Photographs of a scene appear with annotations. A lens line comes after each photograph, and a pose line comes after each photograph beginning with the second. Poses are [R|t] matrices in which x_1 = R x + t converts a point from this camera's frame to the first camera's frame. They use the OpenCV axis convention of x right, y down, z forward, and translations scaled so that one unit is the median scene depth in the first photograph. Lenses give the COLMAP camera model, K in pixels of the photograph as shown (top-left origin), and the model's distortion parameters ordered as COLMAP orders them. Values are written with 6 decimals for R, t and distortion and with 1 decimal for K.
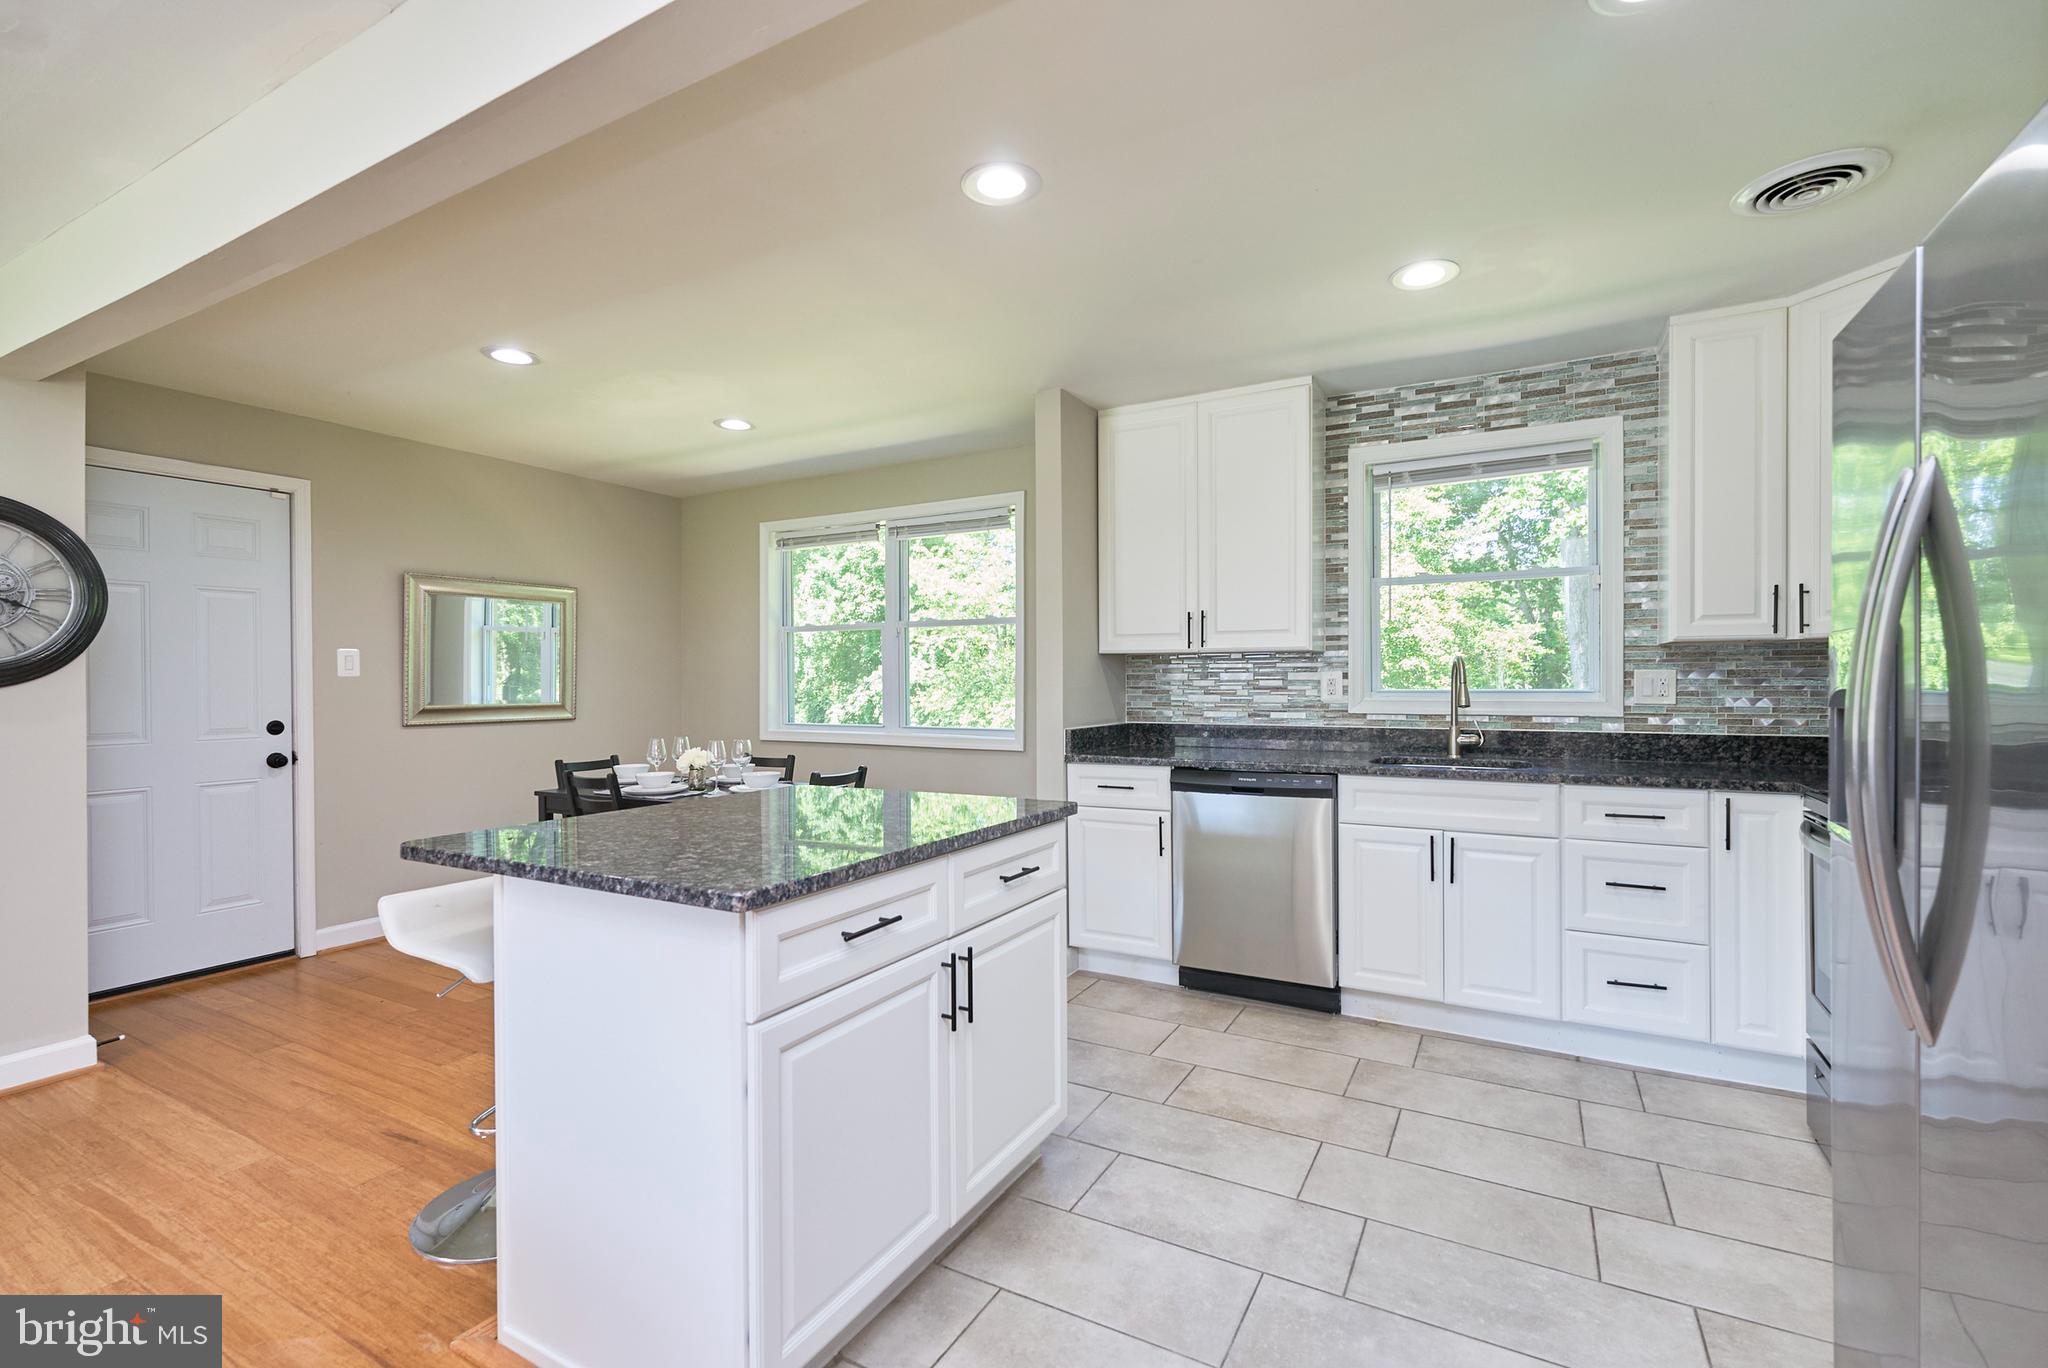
lens RADIAL K [[903.0, 0, 1031.3], [0, 903.0, 693.5], [0, 0, 1]] dist [0.000225, -0.000049]
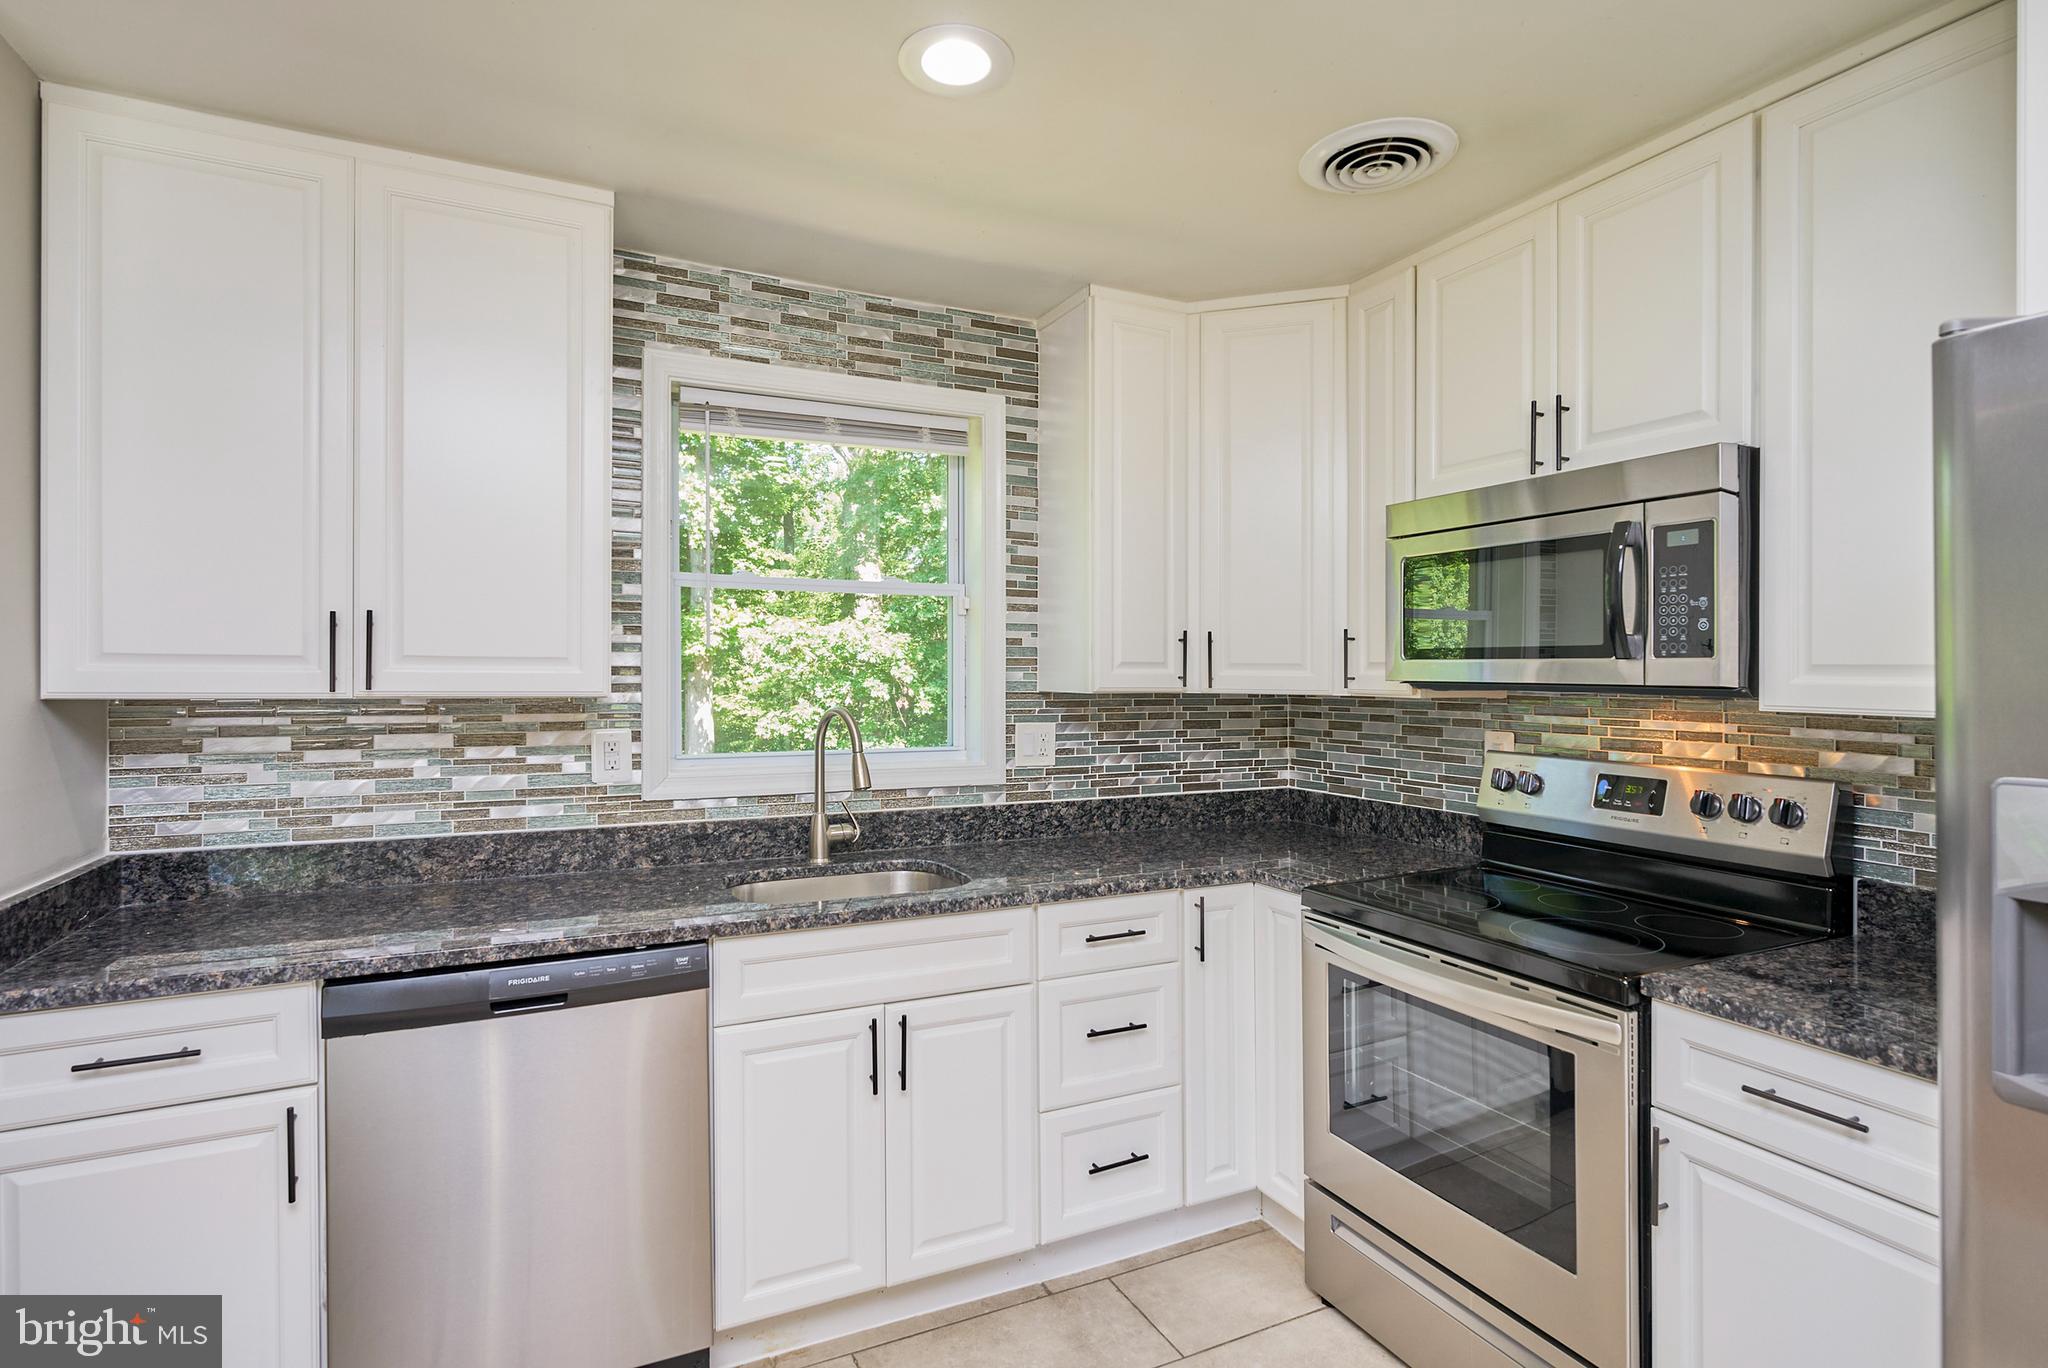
lens RADIAL K [[1008.0, 0, 1022.4], [0, 1008.0, 674.8], [0, 0, 1]] dist [-0.003782, -0.000962]
pose [[0.571961, 0.004210, 0.820270, -0.047557], [0.004677, 0.999954, -0.008393, -0.061304], [-0.820268, 0.008637, 0.571915, 0.498850]]
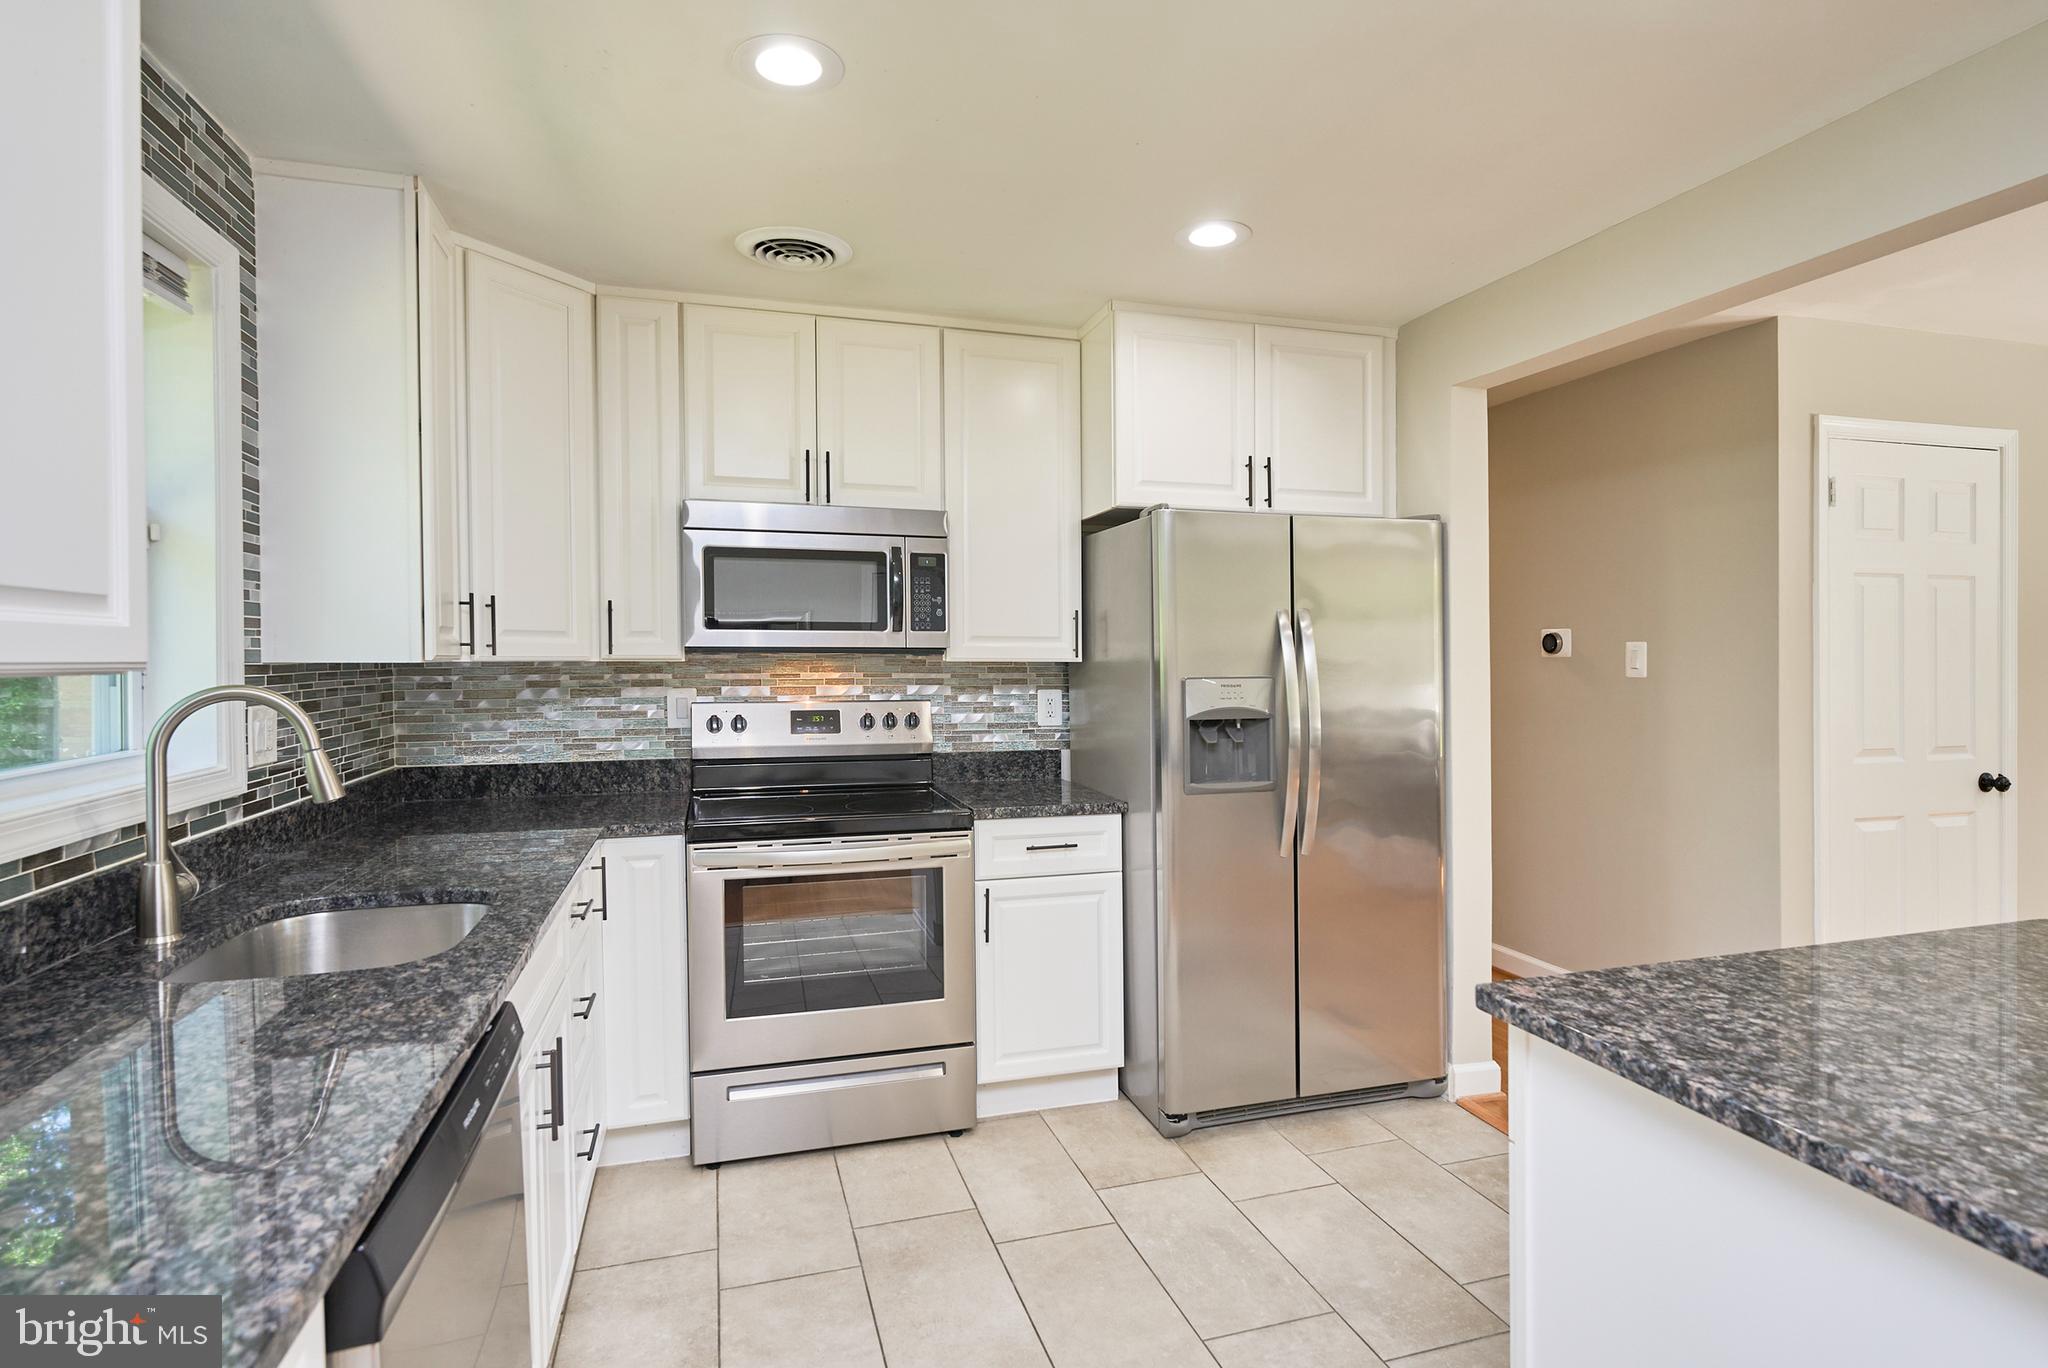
lens RADIAL K [[1008.0, 0, 1035.6], [0, 1008.0, 652.6], [0, 0, 1]] dist [-0.003782, -0.000962]
pose [[-0.718539, 0.004780, 0.695470, -0.124051], [0.013929, 0.999875, 0.007519, -0.059052], [-0.695347, 0.015090, -0.718516, 1.118663]]
